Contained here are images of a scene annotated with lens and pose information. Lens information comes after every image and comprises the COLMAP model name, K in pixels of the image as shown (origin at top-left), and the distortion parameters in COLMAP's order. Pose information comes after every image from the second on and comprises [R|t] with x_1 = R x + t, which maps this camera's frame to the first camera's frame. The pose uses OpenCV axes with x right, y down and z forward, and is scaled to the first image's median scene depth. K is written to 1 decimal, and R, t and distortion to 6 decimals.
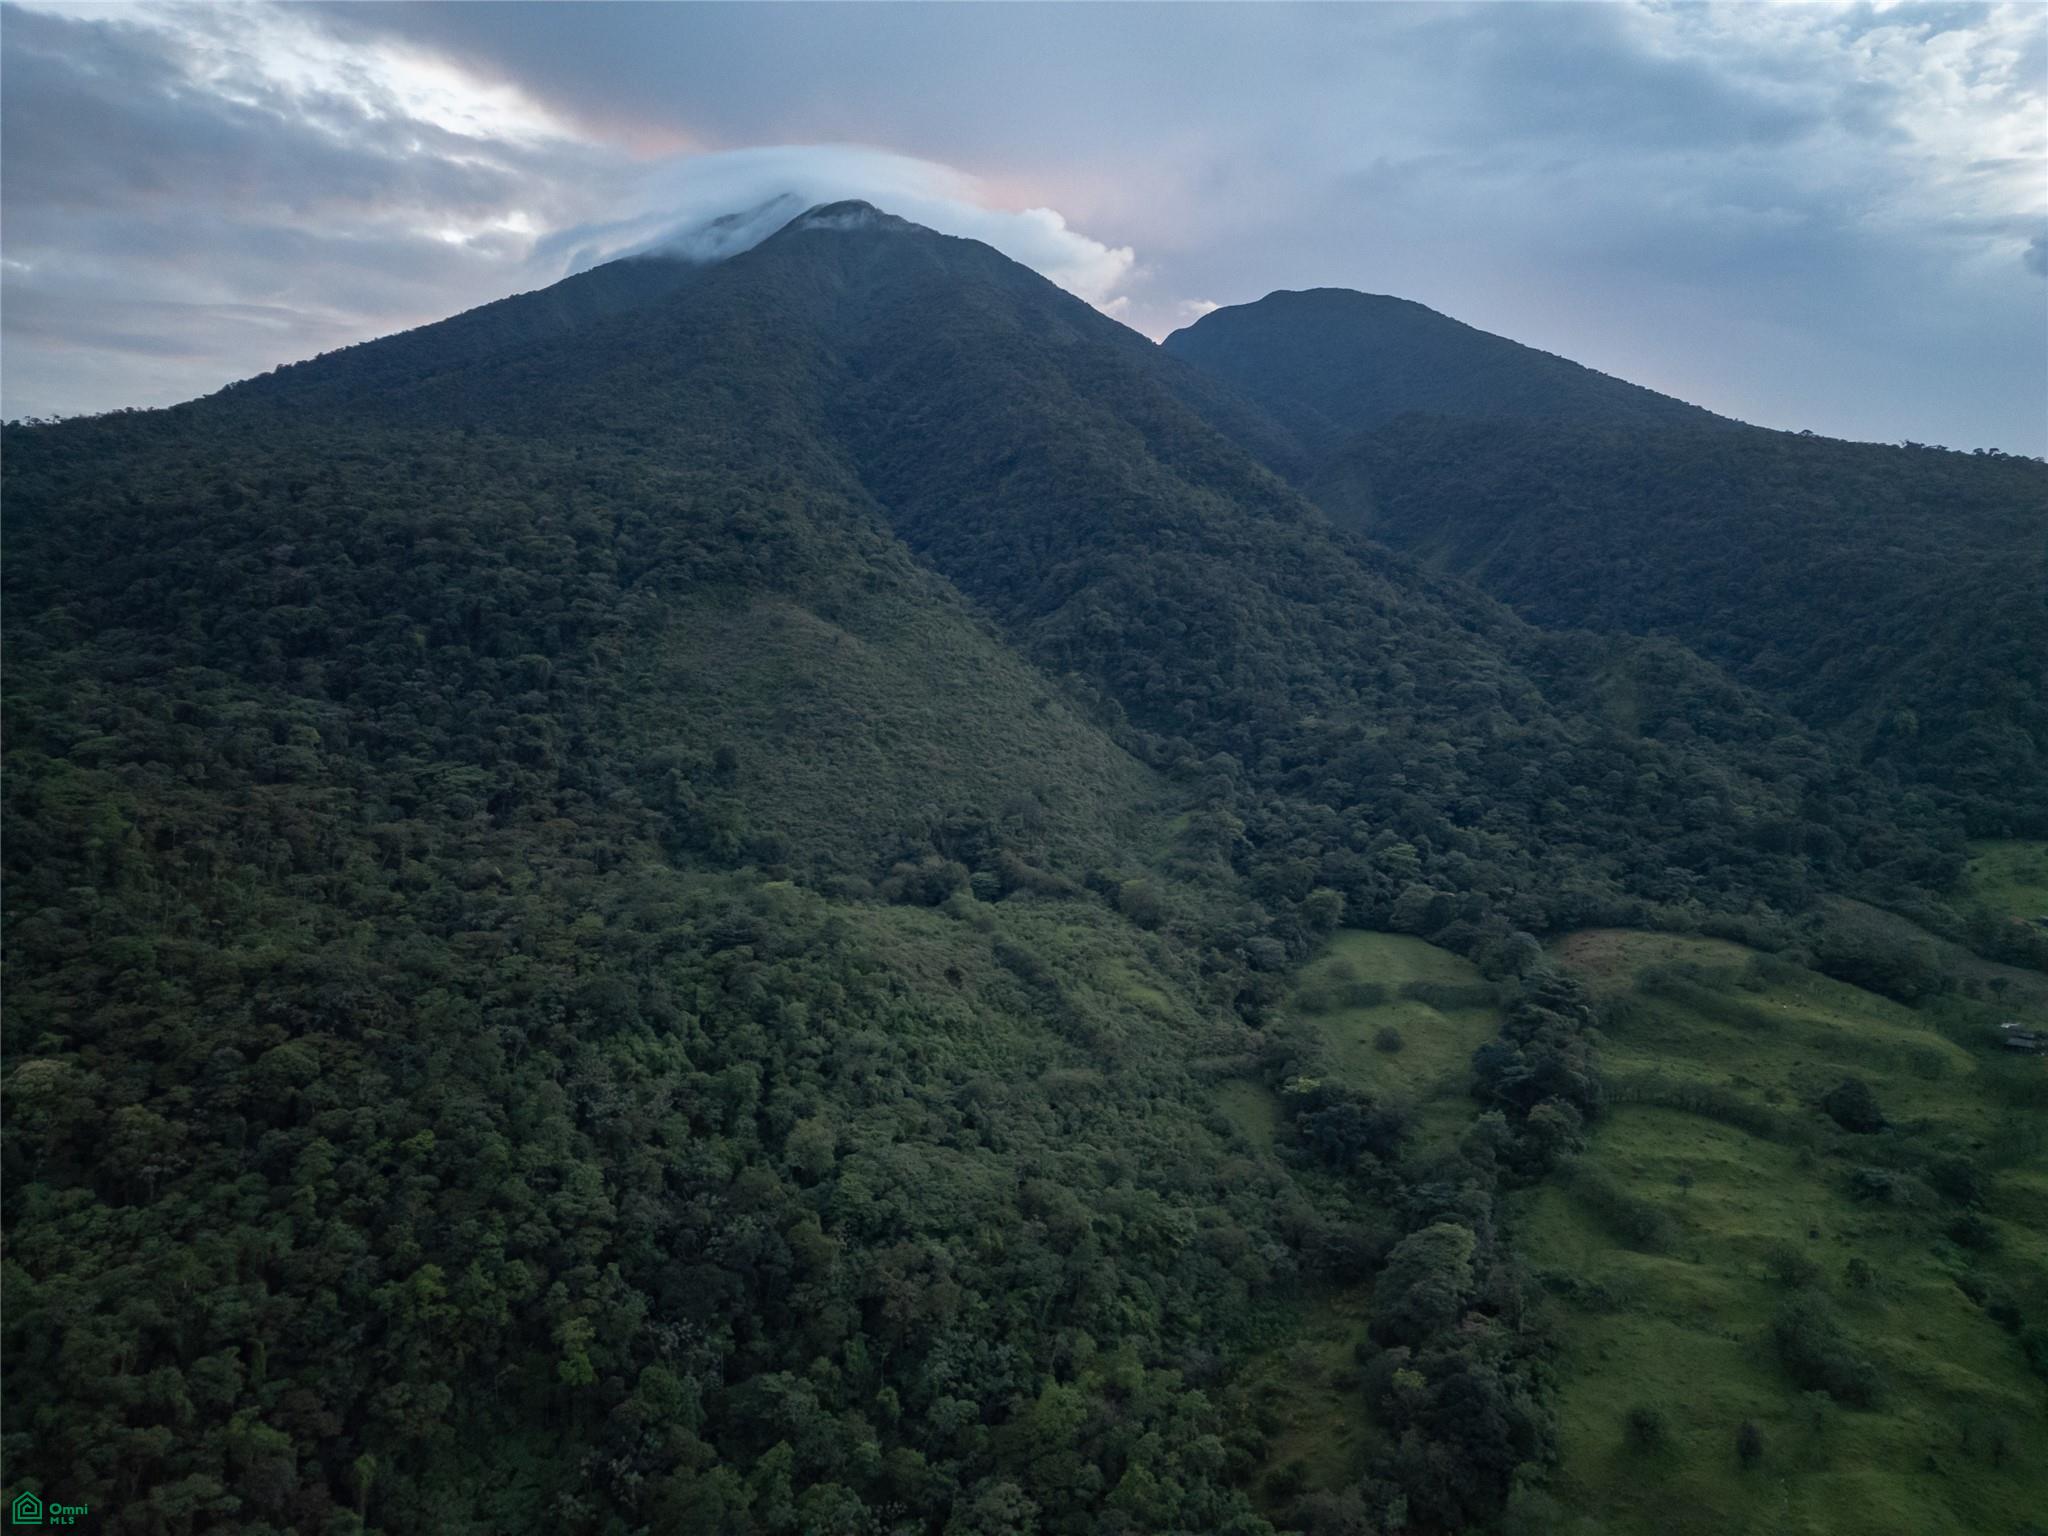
lens RADIAL K [[1430.1, 0, 1035.9], [0, 1430.1, 765.1], [0, 0, 1]] dist [0.077447, -0.076546]
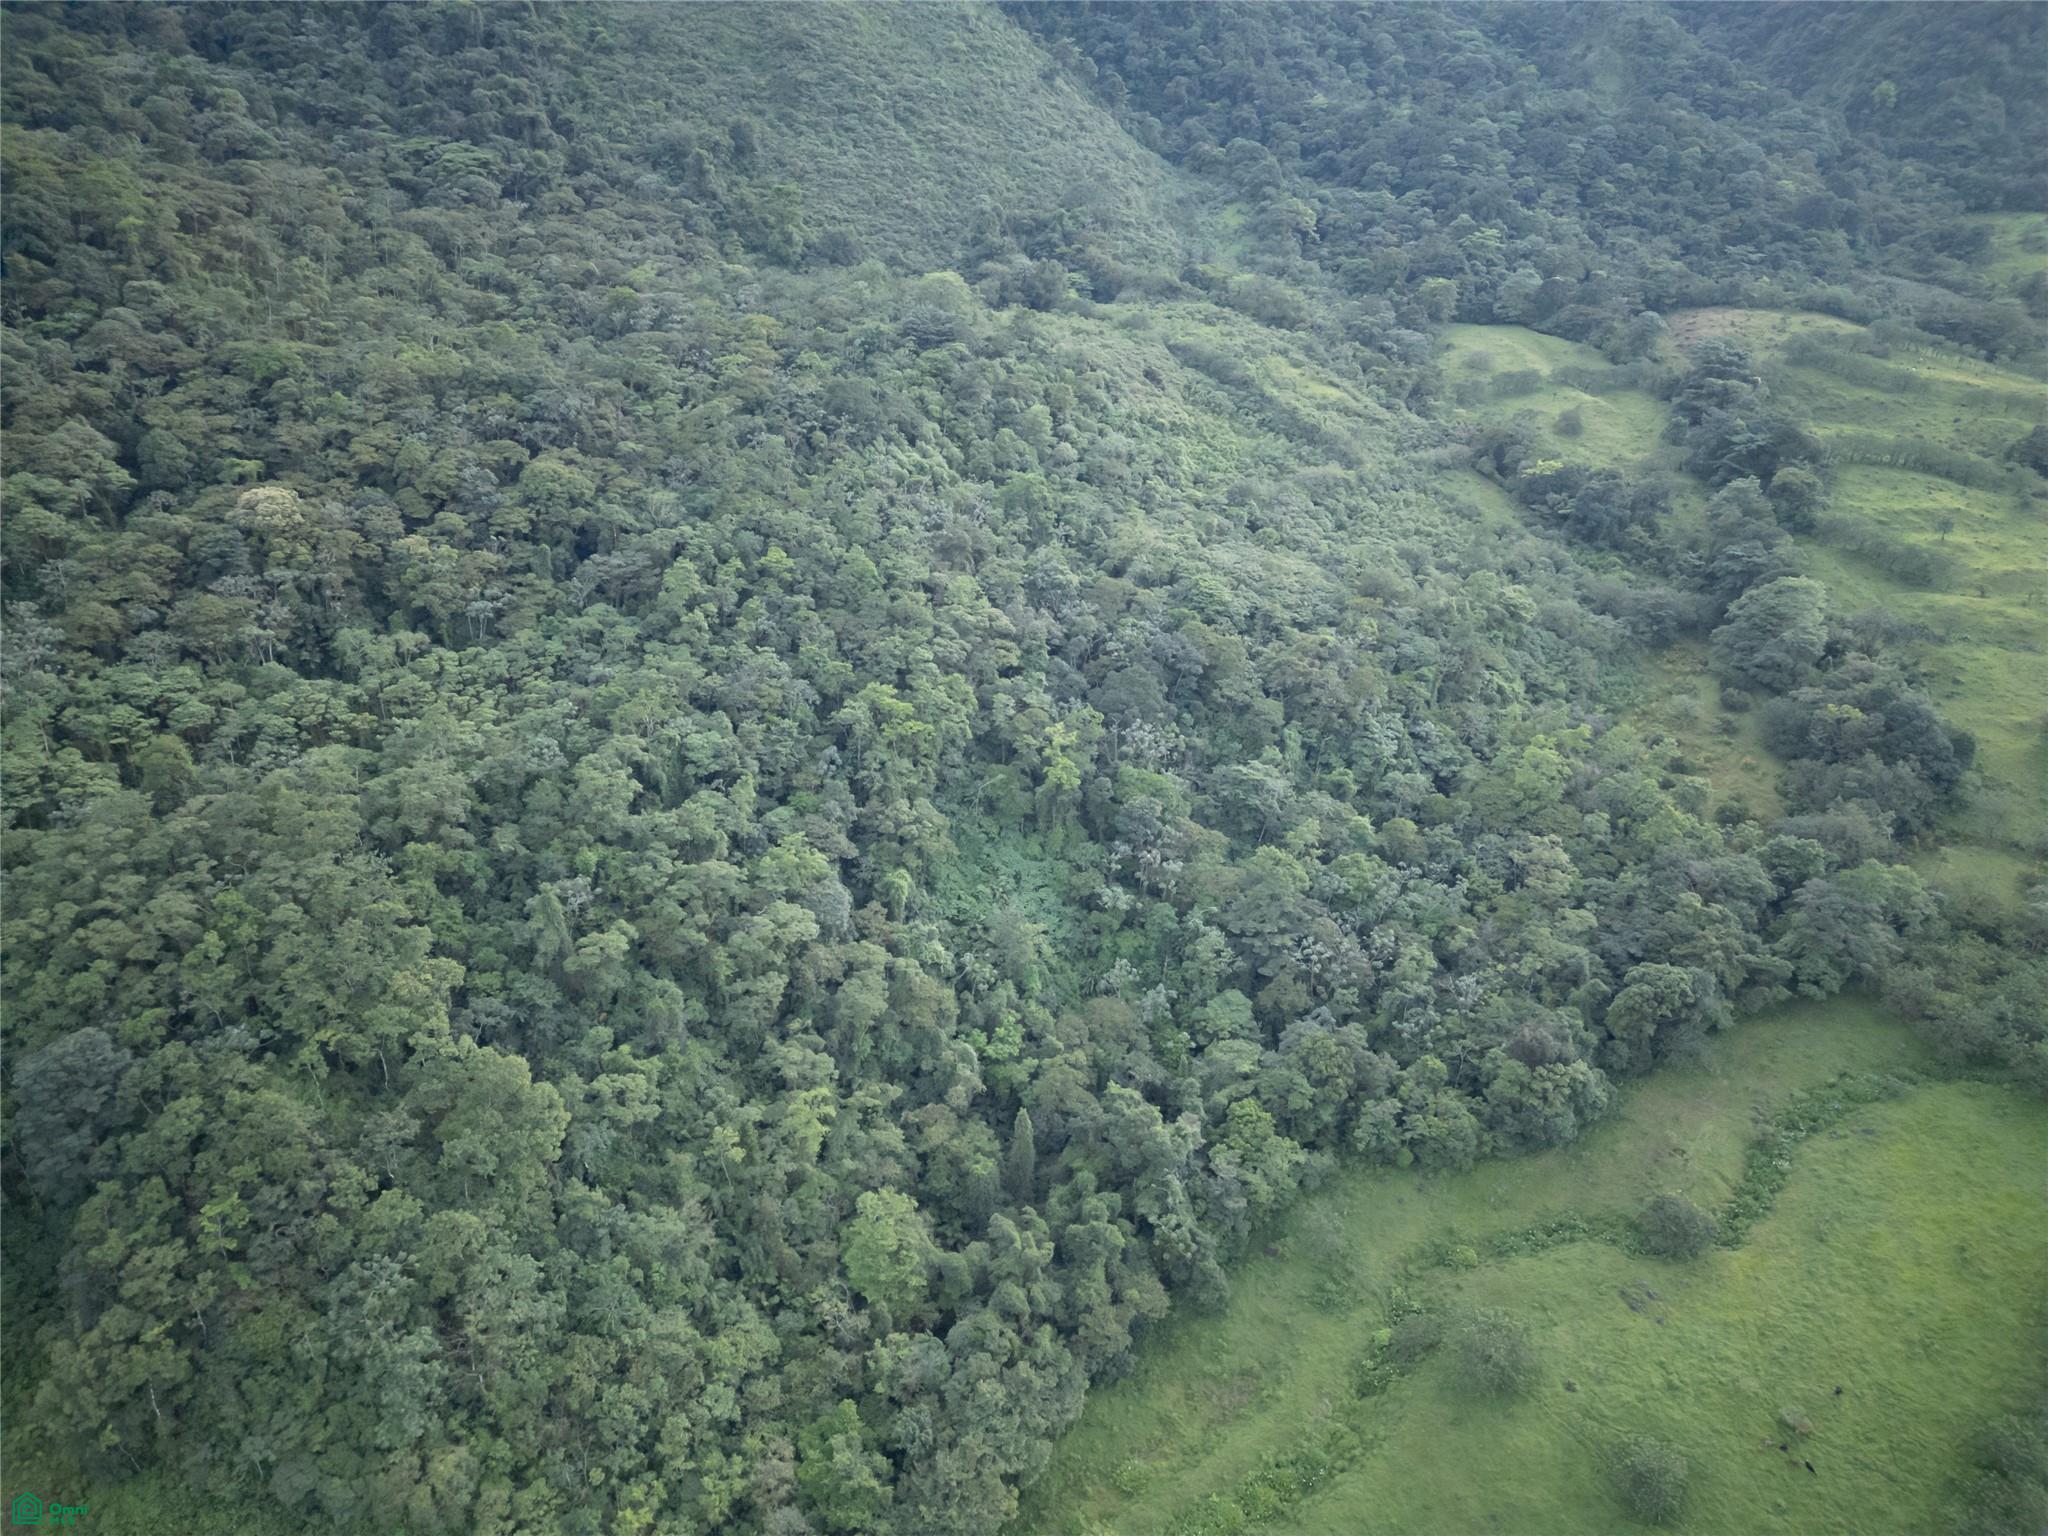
lens RADIAL K [[1430.1, 0, 1035.9], [0, 1430.1, 765.1], [0, 0, 1]] dist [0.077447, -0.076546]
pose [[0.980168, -0.089396, 0.176861, -0.250122], [0.020476, 0.933379, 0.358307, 0.040144], [-0.197110, -0.347579, 0.916699, 0.080533]]
